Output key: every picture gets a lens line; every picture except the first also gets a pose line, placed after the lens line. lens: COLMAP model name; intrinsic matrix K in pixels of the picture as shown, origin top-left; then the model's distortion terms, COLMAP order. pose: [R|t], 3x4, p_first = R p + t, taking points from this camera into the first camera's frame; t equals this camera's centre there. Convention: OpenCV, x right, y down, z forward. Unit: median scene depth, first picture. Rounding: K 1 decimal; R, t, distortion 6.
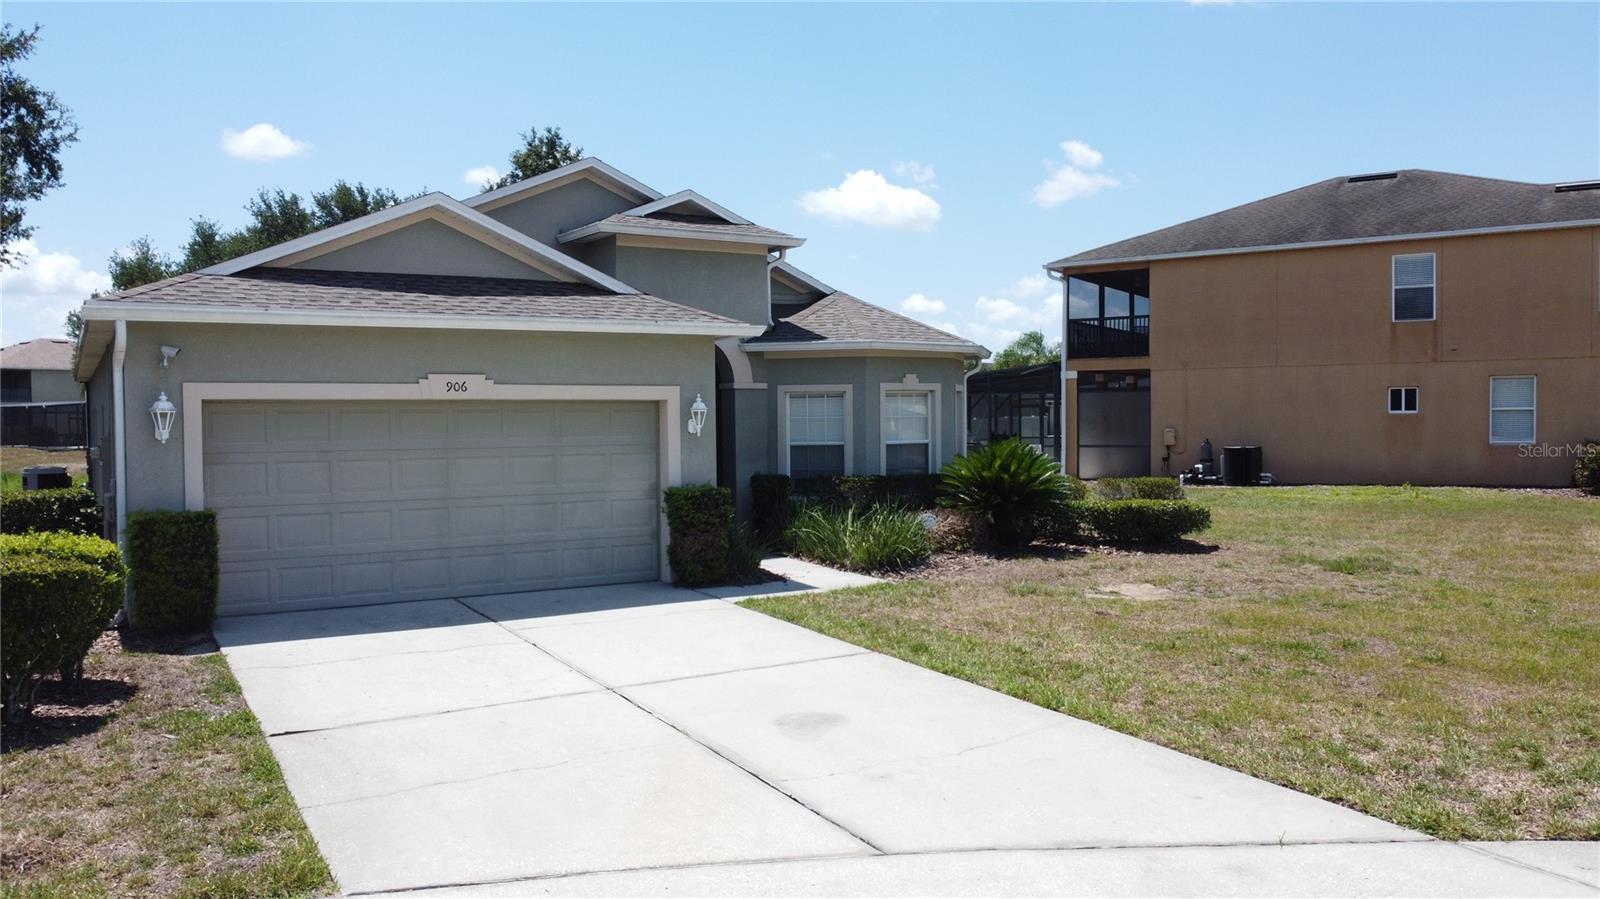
lens RADIAL K [[1209.7, 0, 799.6], [0, 1209.7, 446.4], [0, 0, 1]] dist [0.006477, -0.010419]
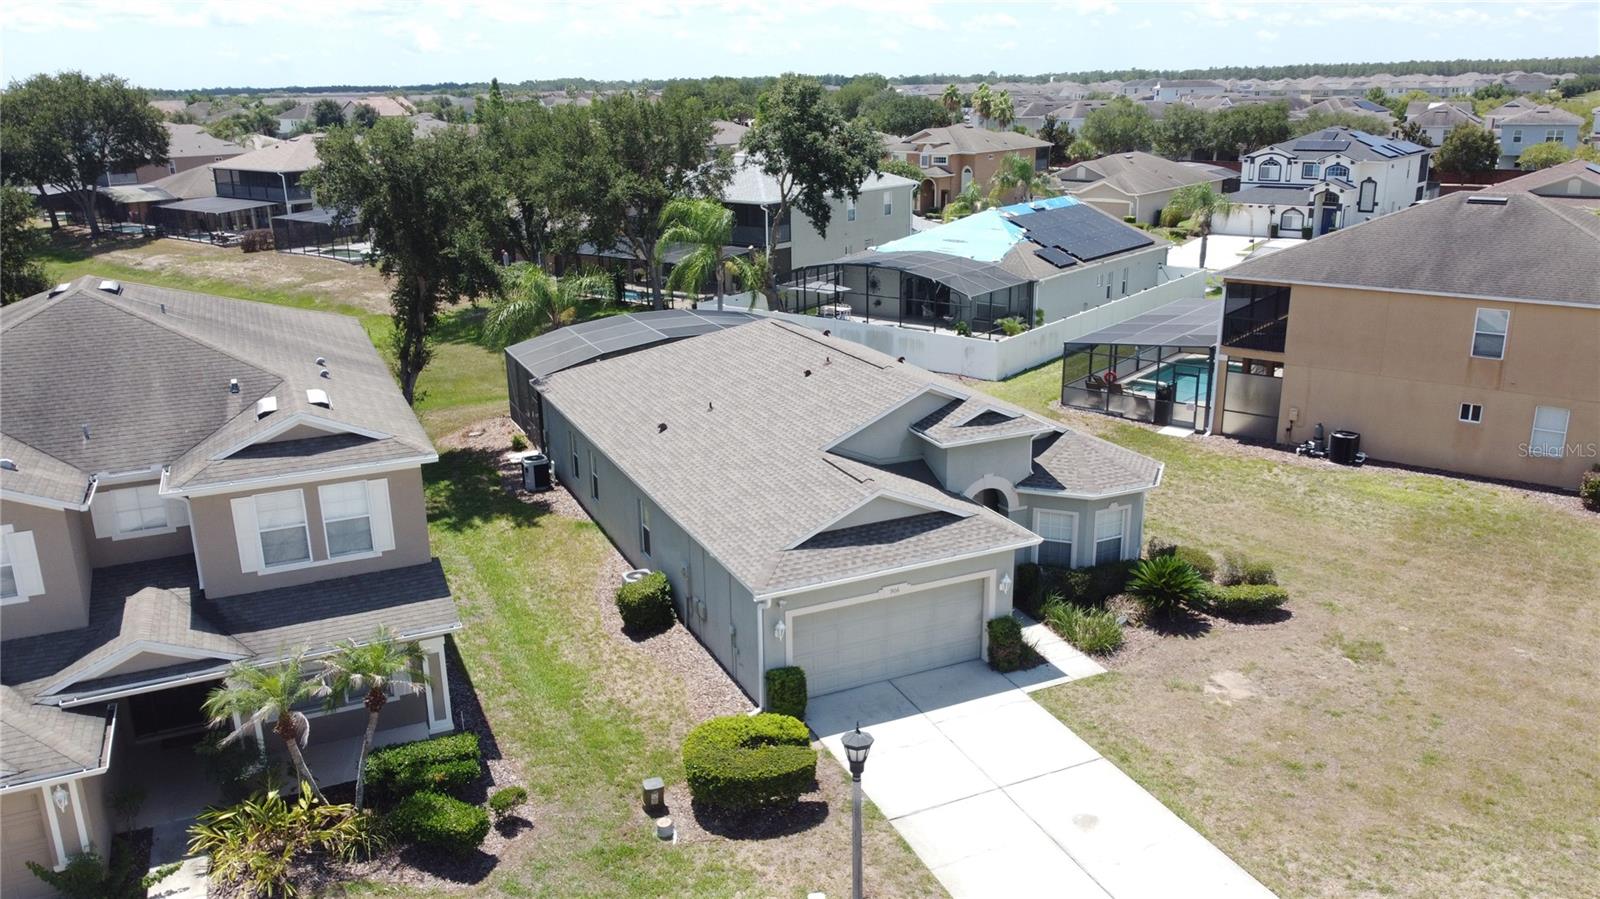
lens RADIAL K [[1209.7, 0, 800.8], [0, 1209.7, 448.3], [0, 0, 1]] dist [0.006477, -0.010419]
pose [[0.993416, 0.028244, -0.111022, -0.204345], [0.002348, 0.963909, 0.266222, -0.761445], [0.114535, -0.264730, 0.957497, -0.839400]]
